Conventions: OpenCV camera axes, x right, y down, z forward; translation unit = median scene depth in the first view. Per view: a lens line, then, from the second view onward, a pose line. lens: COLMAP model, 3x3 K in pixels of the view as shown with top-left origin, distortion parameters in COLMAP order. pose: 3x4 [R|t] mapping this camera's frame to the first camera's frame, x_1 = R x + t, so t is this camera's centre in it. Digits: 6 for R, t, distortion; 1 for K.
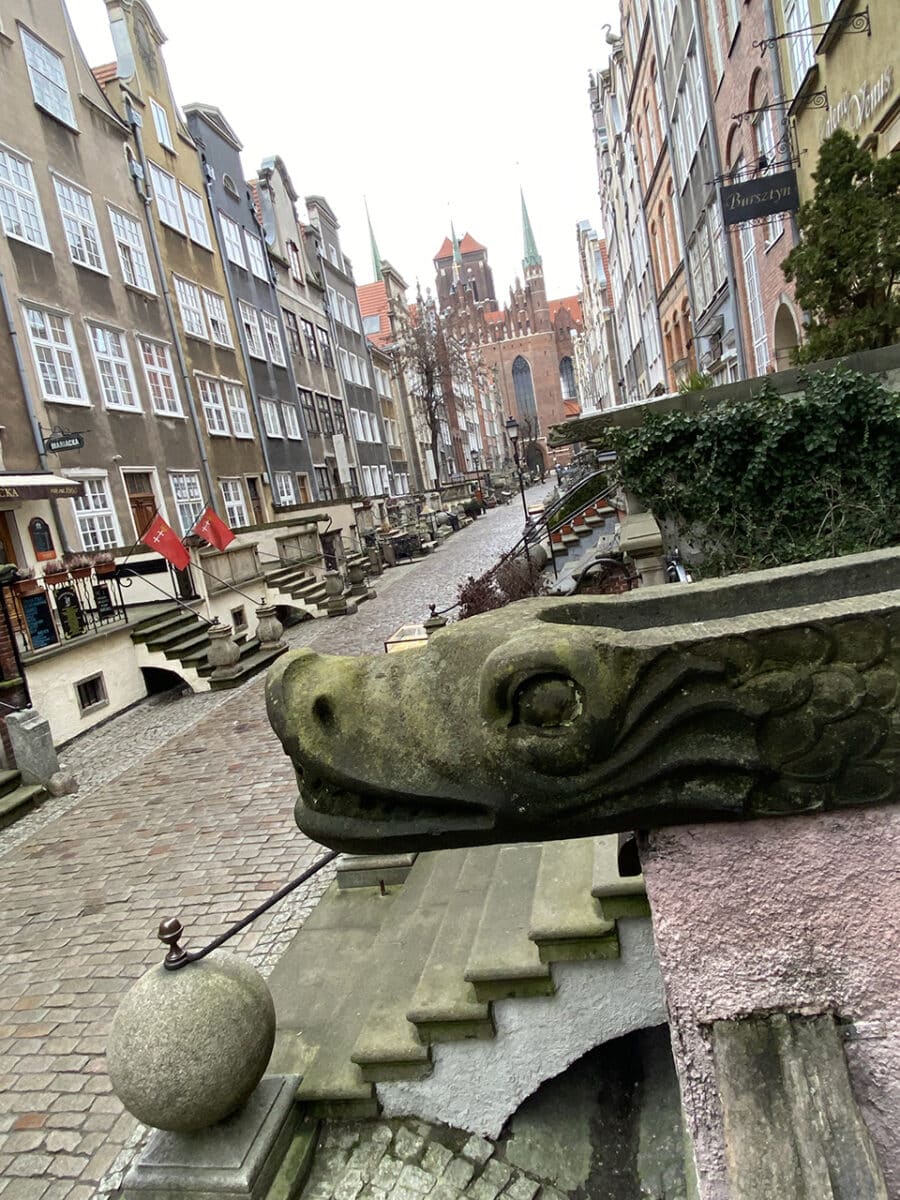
lens RADIAL K [[779.3, 0, 451.2], [0, 779.3, 603.6], [0, 0, 1]] dist [0.004111, -0.003266]
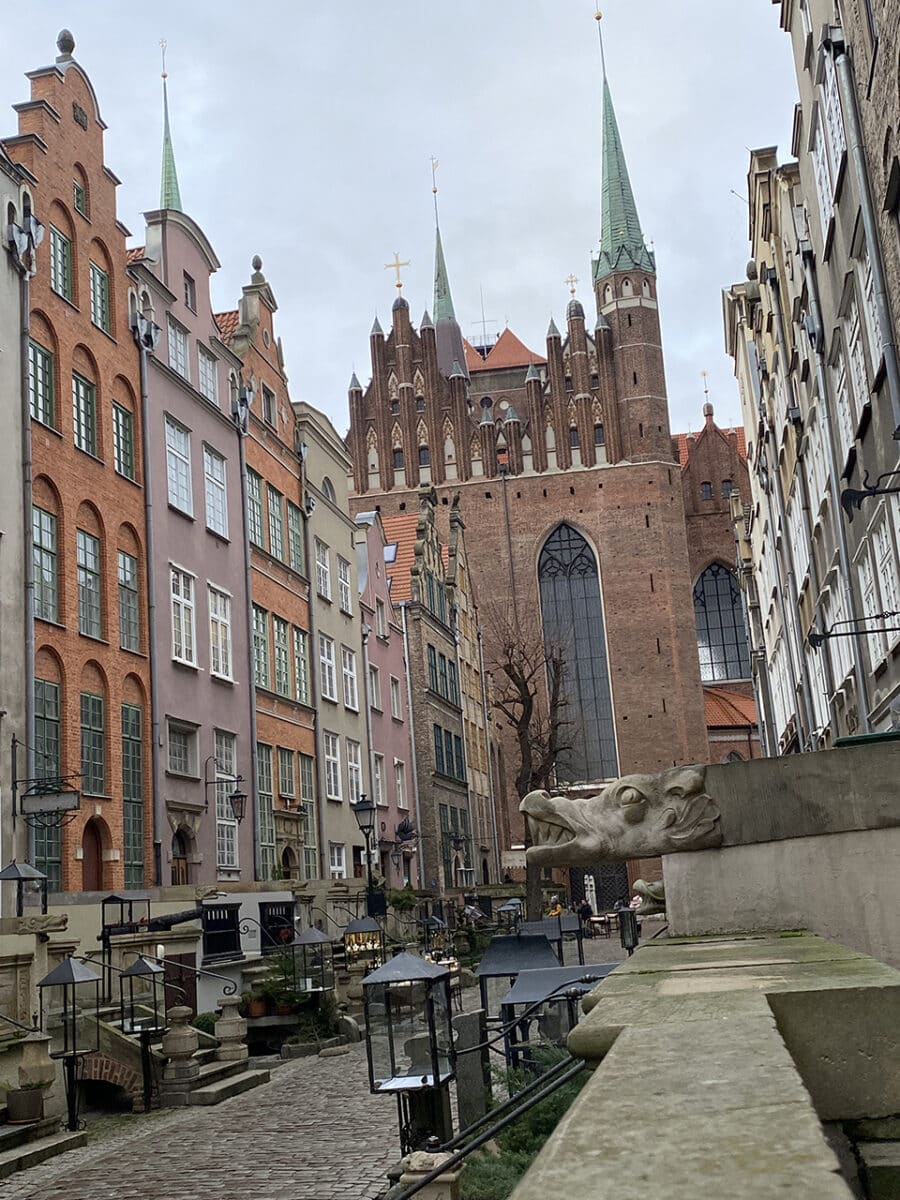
lens RADIAL K [[1400.8, 0, 449.3], [0, 1400.8, 600.4], [0, 0, 1]] dist [0.021578, 0.000000]
pose [[0.993382, 0.089932, -0.071444, 0.085336], [-0.109277, 0.931538, -0.346836, -0.088323], [0.035361, 0.352348, 0.935201, 0.486196]]
